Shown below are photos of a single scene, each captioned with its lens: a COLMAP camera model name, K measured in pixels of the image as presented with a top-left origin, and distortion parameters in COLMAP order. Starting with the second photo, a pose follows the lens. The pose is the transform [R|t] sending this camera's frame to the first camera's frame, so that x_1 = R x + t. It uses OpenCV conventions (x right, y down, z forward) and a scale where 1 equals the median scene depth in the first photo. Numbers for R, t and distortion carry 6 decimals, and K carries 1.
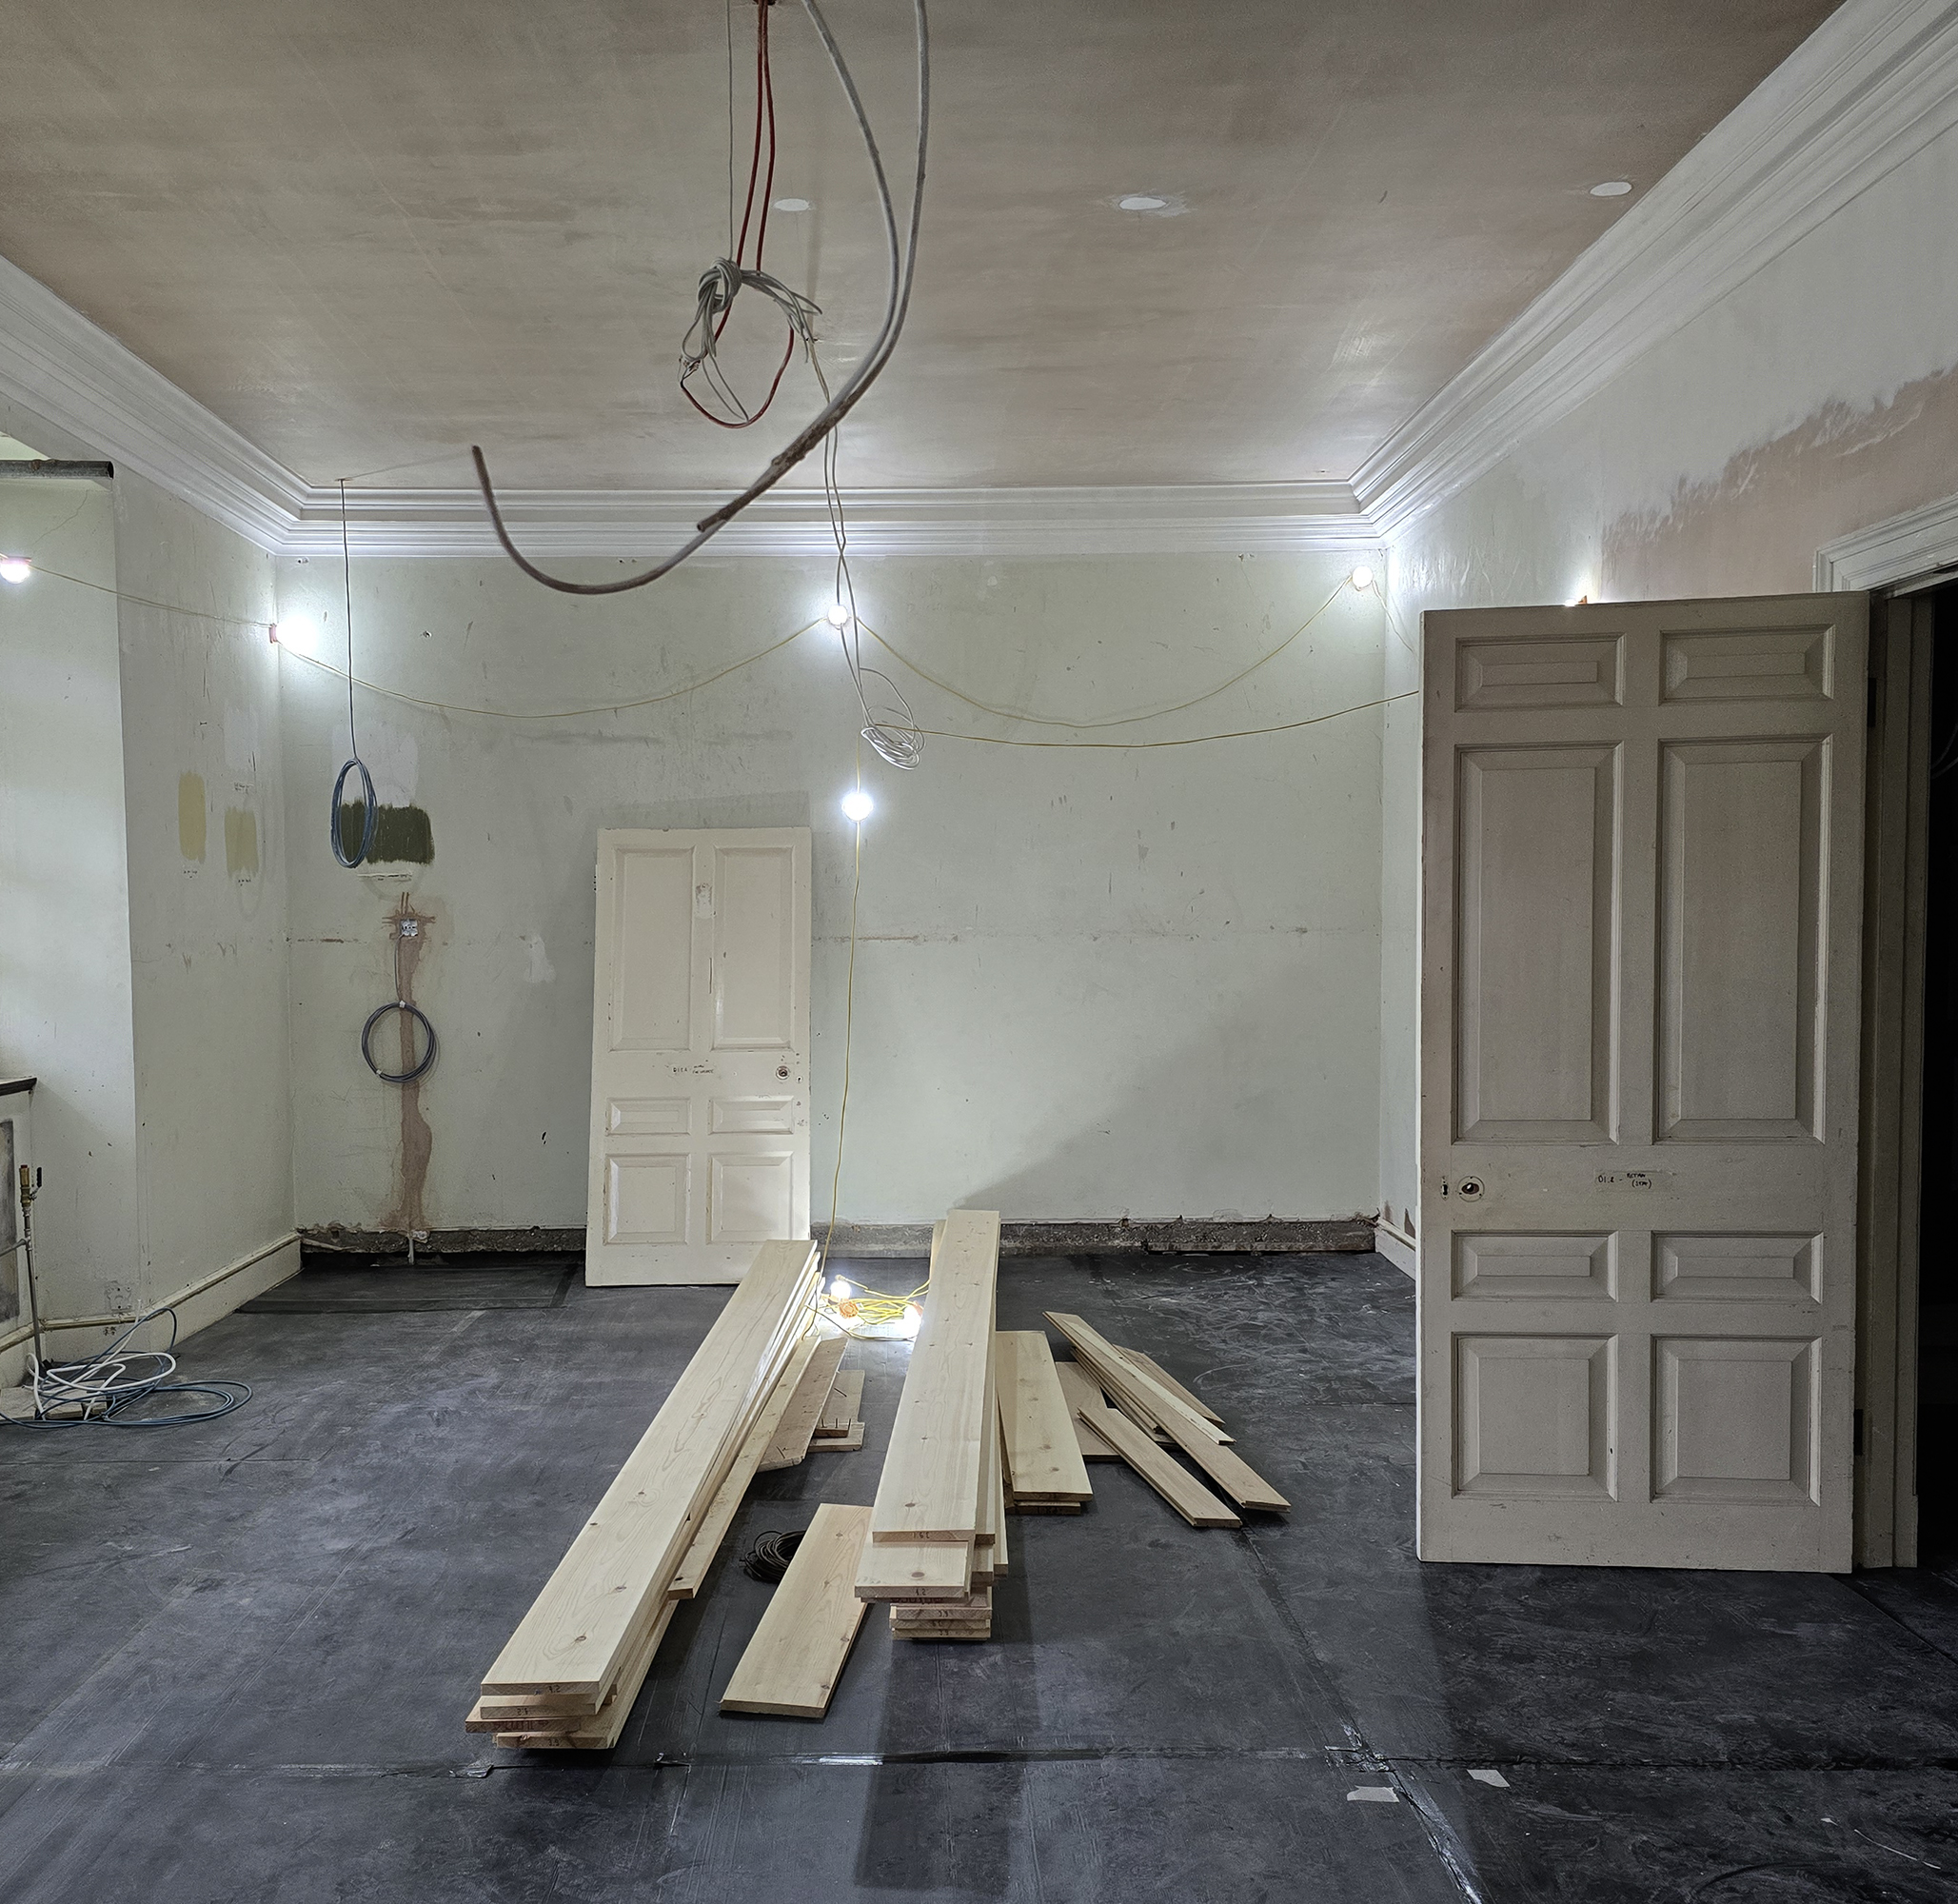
lens RADIAL K [[1547.6, 0, 975.9], [0, 1547.6, 953.2], [0, 0, 1]] dist [-0.000303, 0.000178]
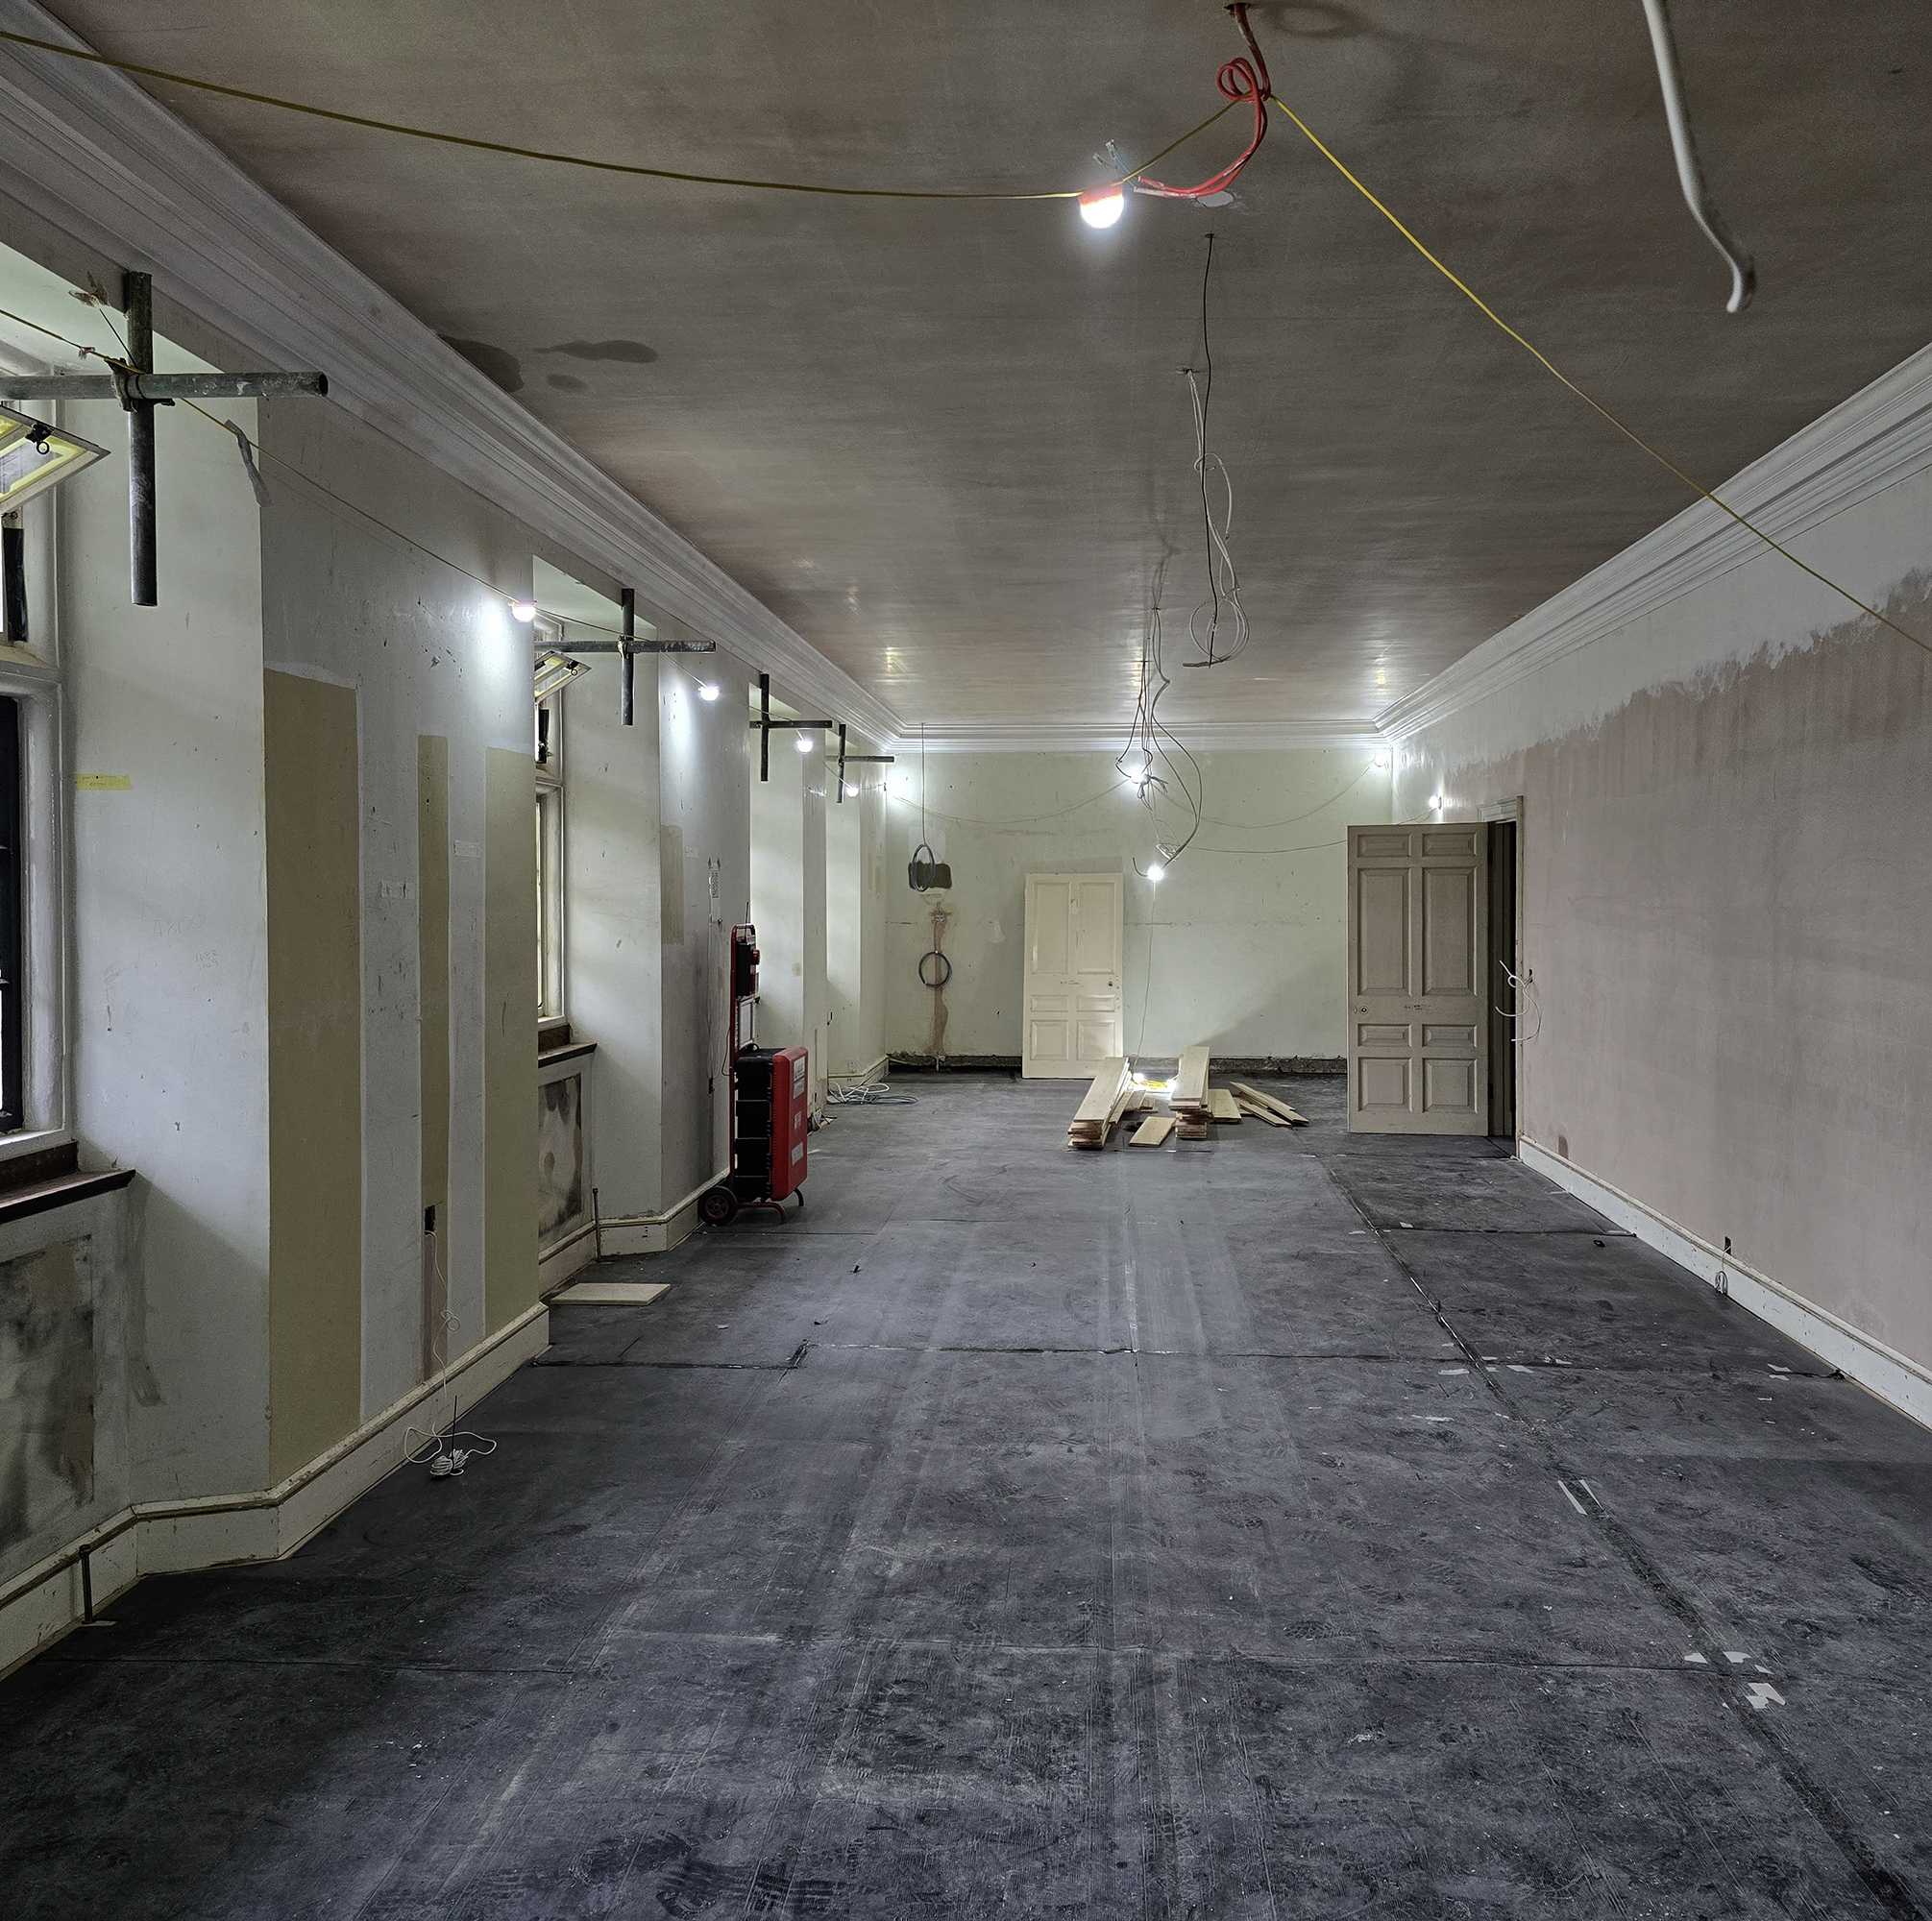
lens RADIAL K [[1632.9, 0, 950.8], [0, 1632.9, 904.6], [0, 0, 1]] dist [0.068424, -0.057145]
pose [[0.989633, 0.006546, -0.143469, -0.016443], [-0.008253, 0.999902, -0.011306, -0.008869], [0.143381, 0.012373, 0.989590, -1.352705]]
